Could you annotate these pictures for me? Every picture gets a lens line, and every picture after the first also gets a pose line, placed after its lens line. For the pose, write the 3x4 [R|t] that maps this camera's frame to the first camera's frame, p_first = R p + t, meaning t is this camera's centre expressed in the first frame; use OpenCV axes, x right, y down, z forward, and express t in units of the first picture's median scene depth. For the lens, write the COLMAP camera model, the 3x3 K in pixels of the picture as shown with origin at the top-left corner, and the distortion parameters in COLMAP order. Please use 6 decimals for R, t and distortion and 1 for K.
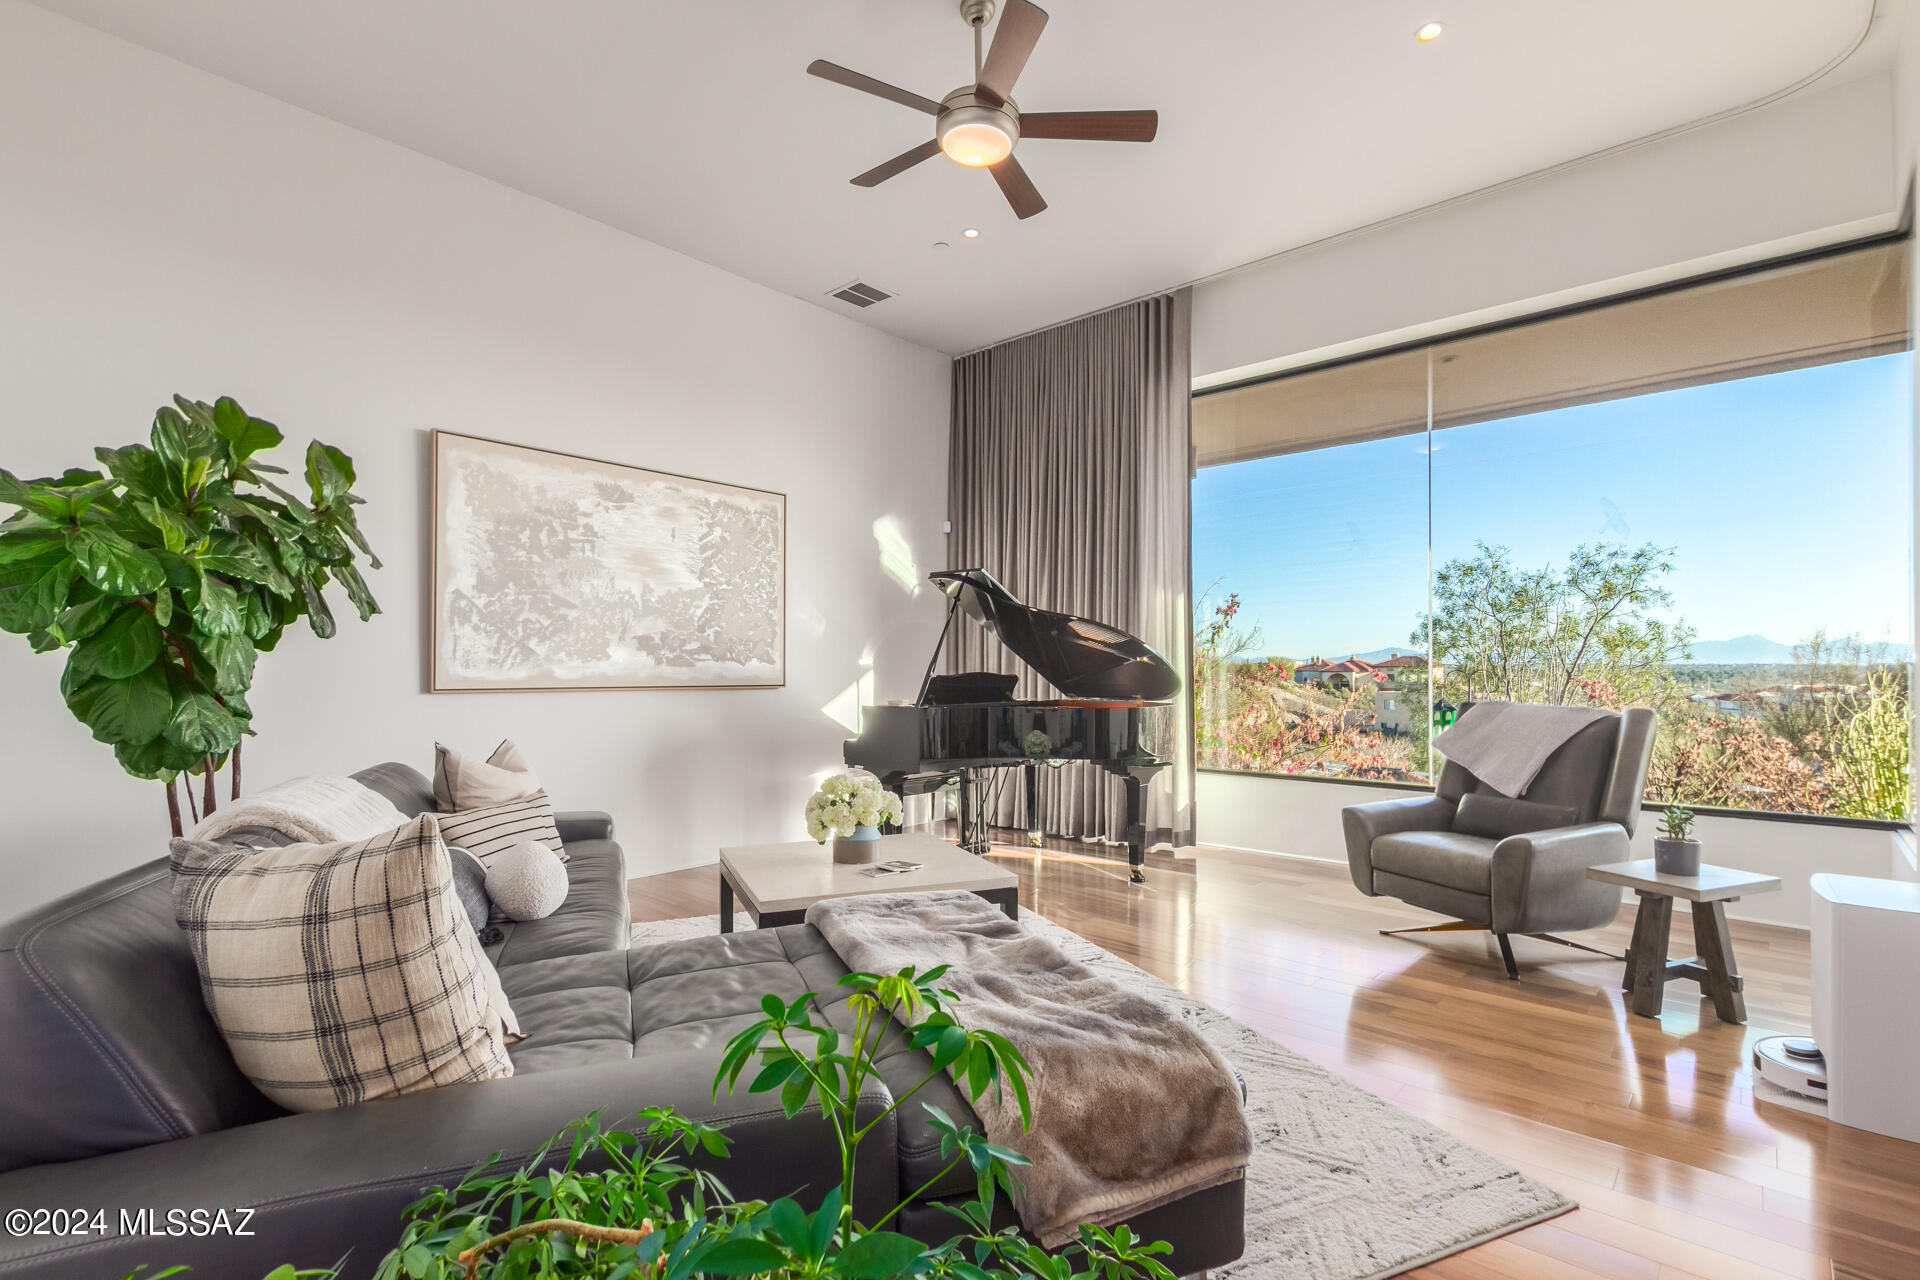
lens RADIAL K [[892.9, 0, 939.4], [0, 892.9, 669.7], [0, 0, 1]] dist [0.014127, -0.006219]
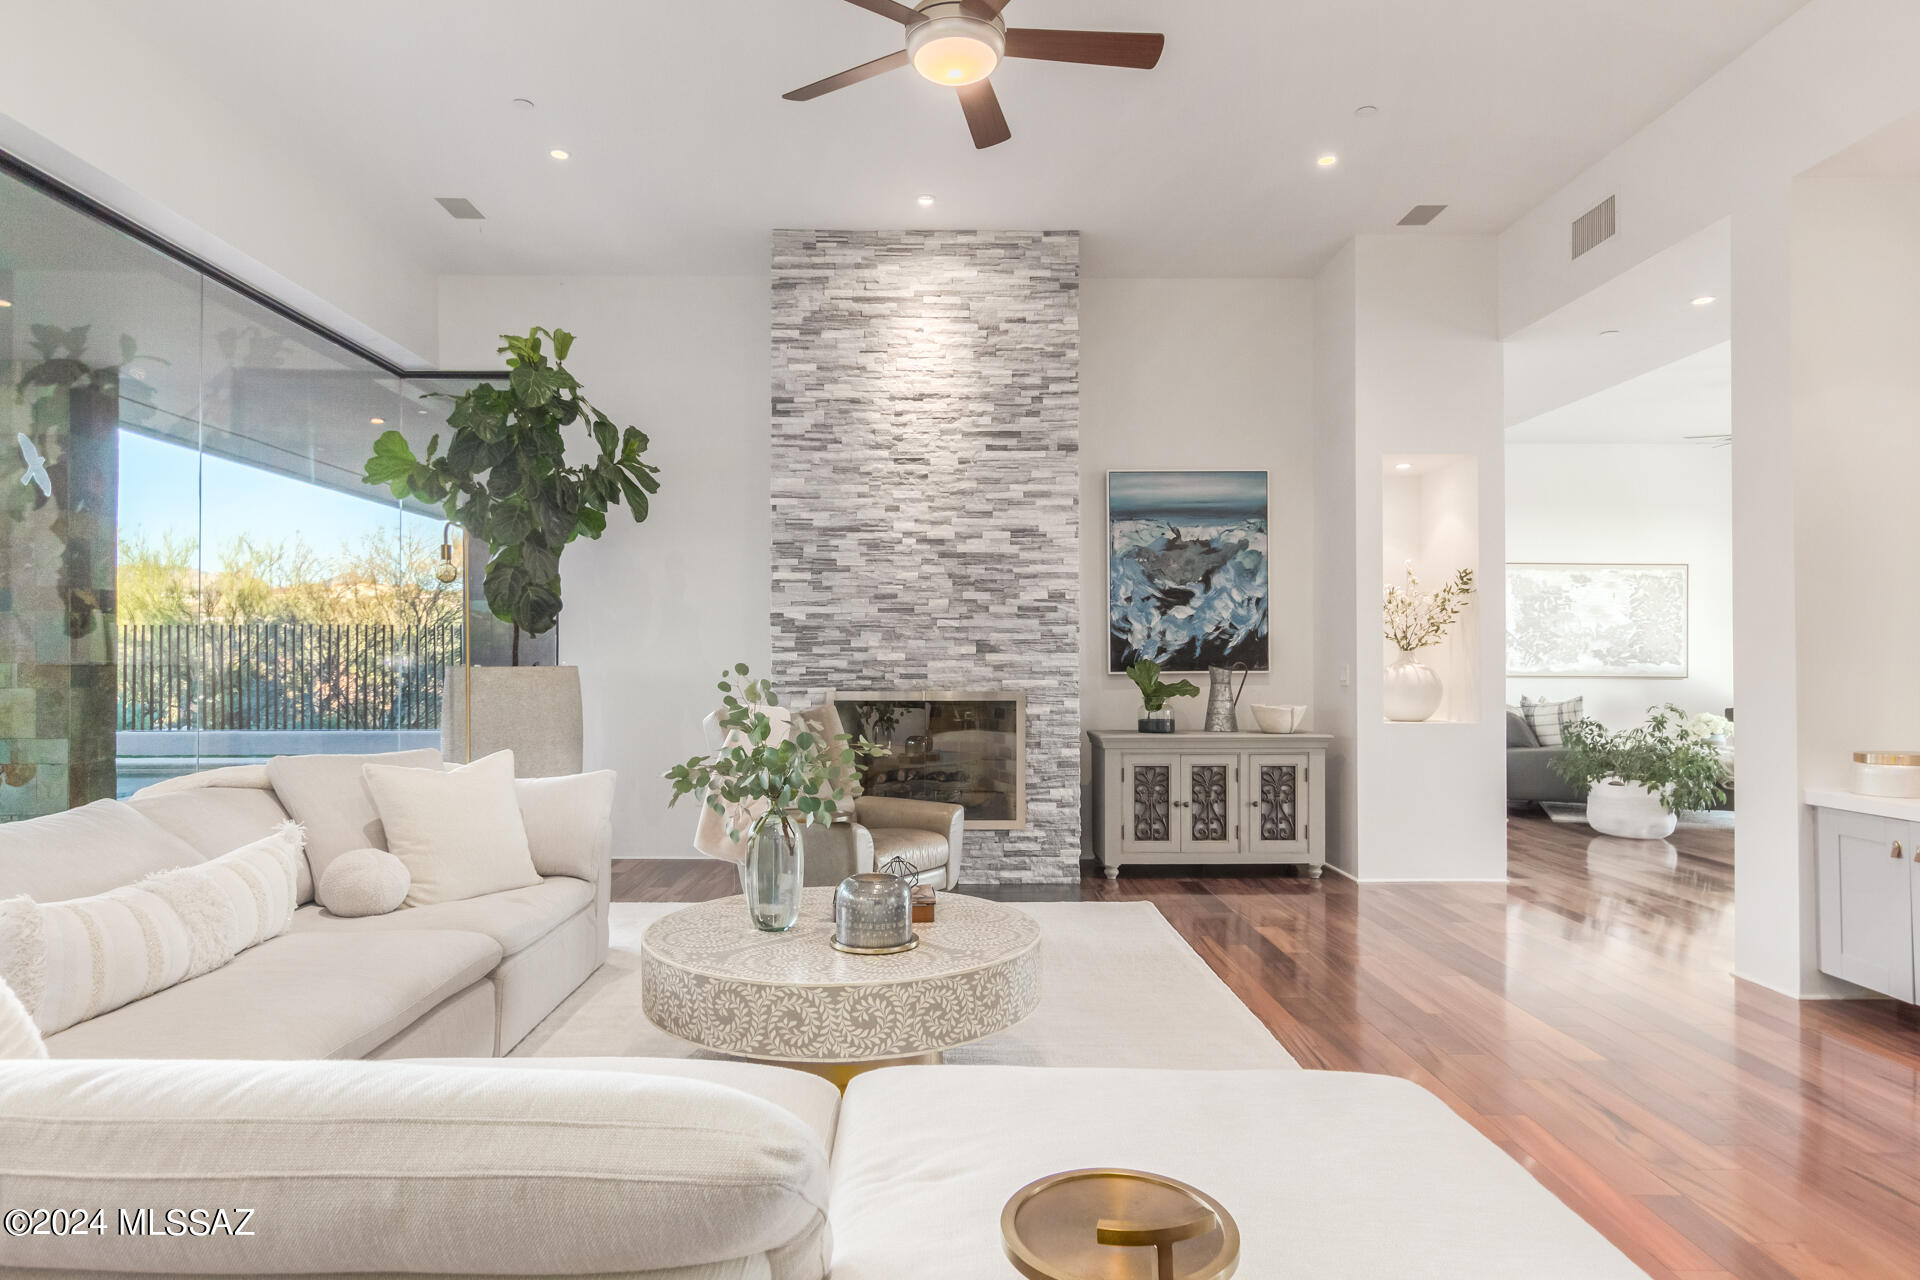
lens RADIAL K [[1080.1, 0, 941.6], [0, 1080.1, 647.5], [0, 0, 1]] dist [0.007521, 0.004999]
pose [[0.687142, -0.005245, -0.726504, 0.407765], [-0.005403, 0.999909, -0.012328, -0.007307], [0.726503, 0.012396, 0.687051, -1.679115]]
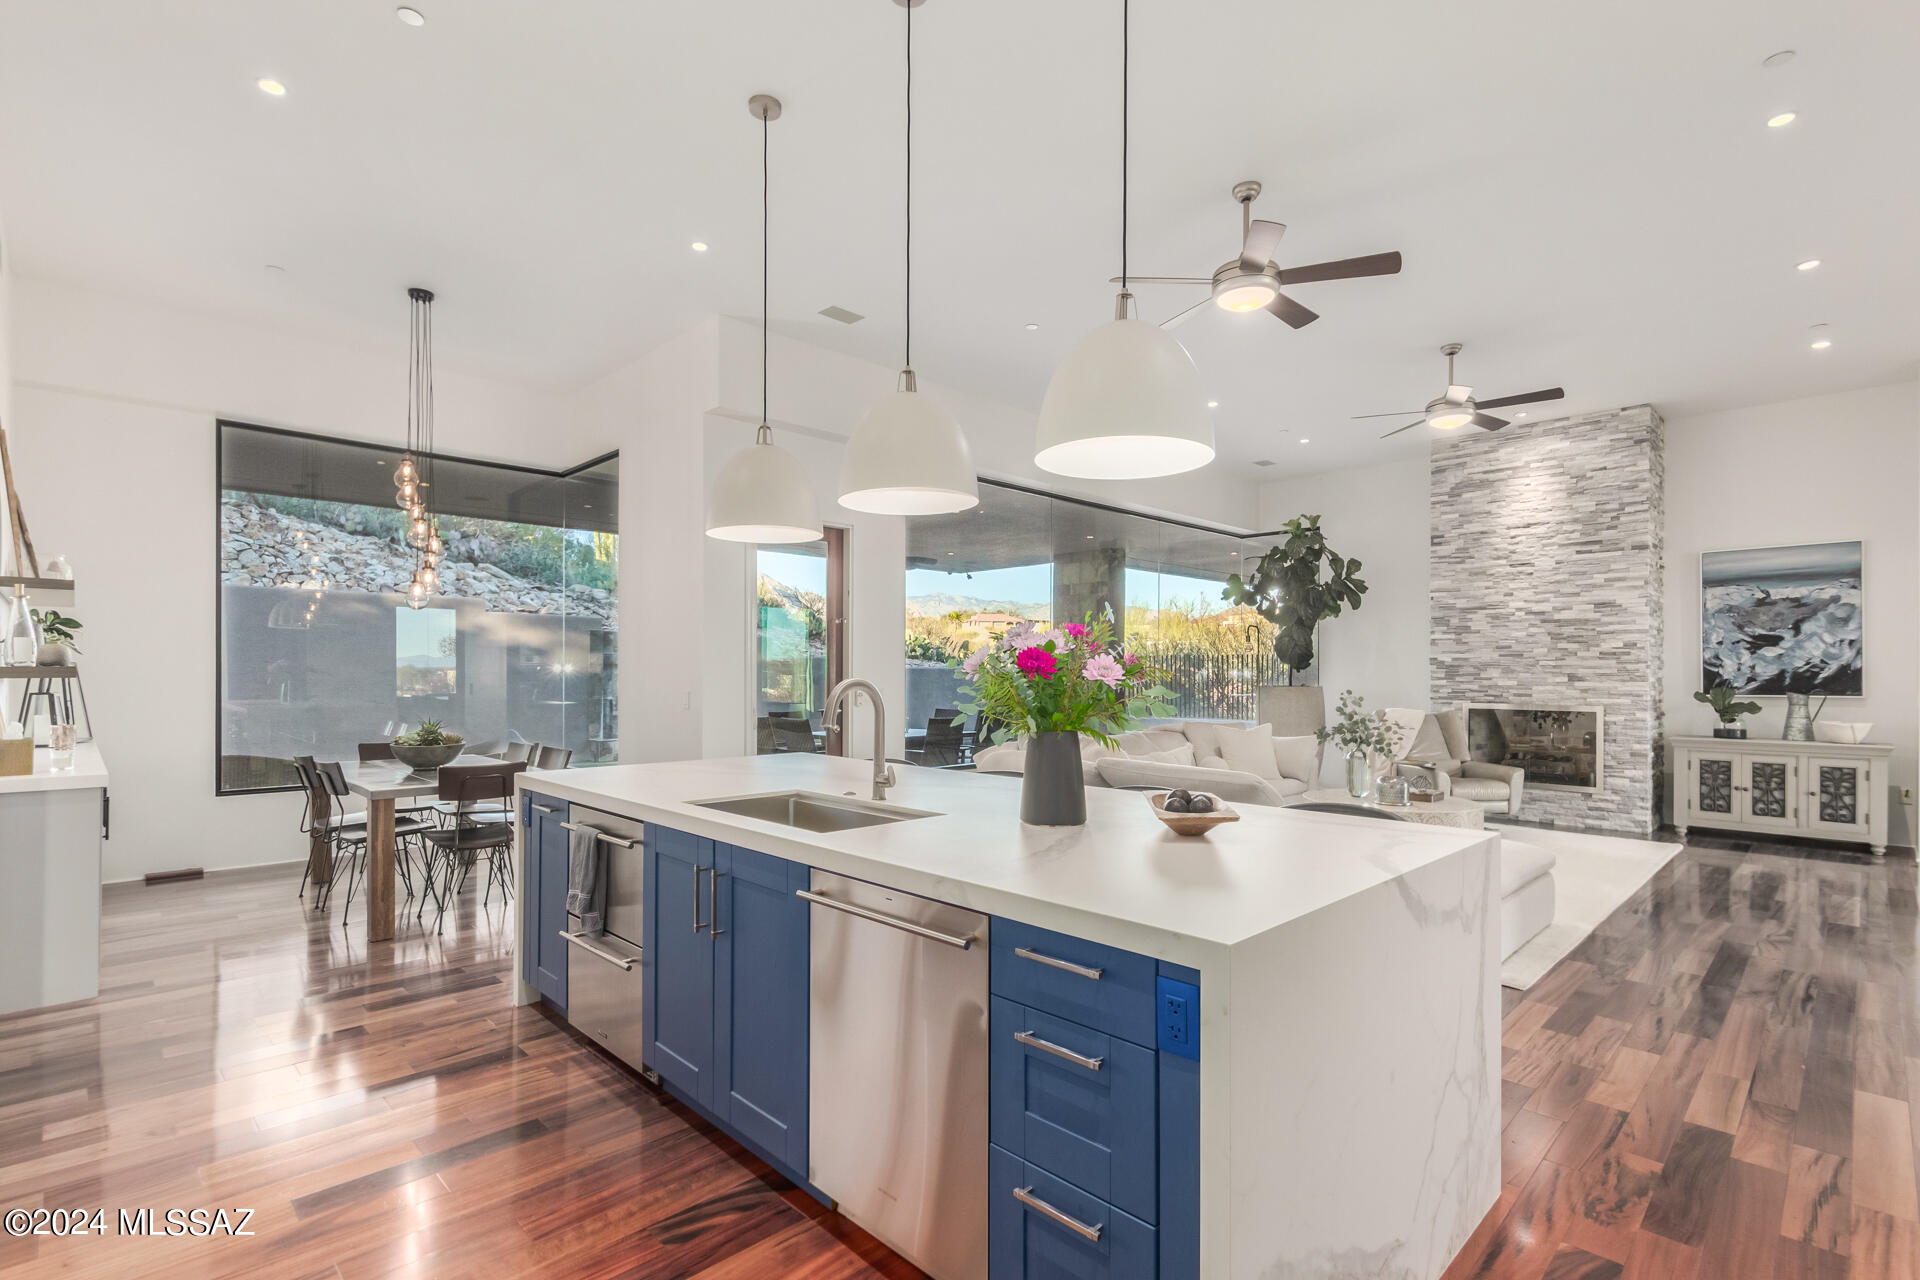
lens RADIAL K [[892.9, 0, 972.9], [0, 892.9, 672.4], [0, 0, 1]] dist [0.014127, -0.006219]
pose [[-0.033562, 0.004598, -0.999426, 1.217690], [-0.005740, 0.999972, 0.004793, -0.034718], [0.999420, 0.005898, -0.033535, -1.836543]]
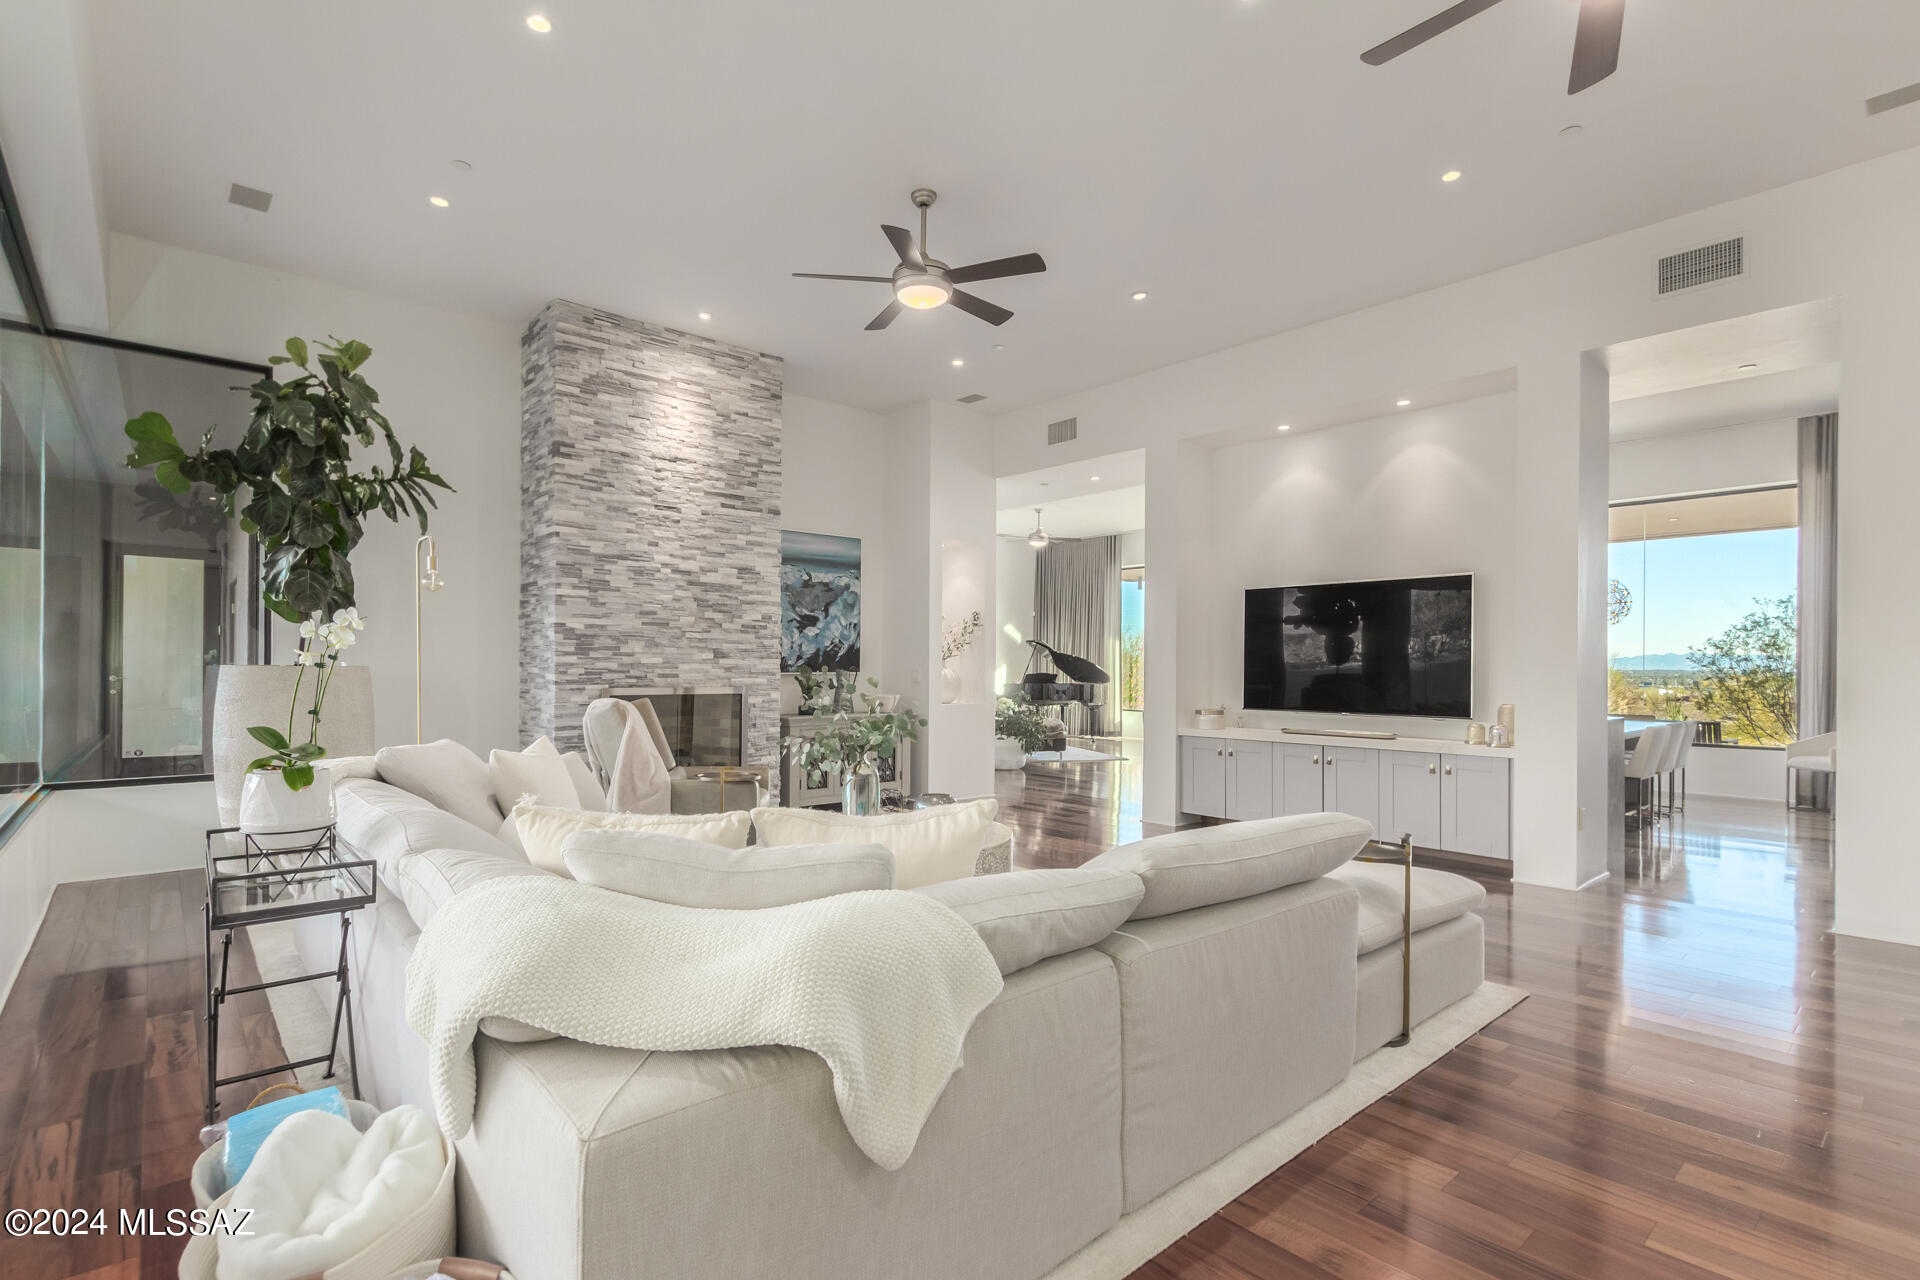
lens RADIAL K [[892.9, 0, 931.4], [0, 892.9, 662.7], [0, 0, 1]] dist [0.014127, -0.006219]
pose [[0.992853, 0.010690, -0.118861, 0.030892], [-0.011725, 0.999899, -0.008014, -0.002742], [0.118764, 0.009350, 0.992879, -2.115461]]
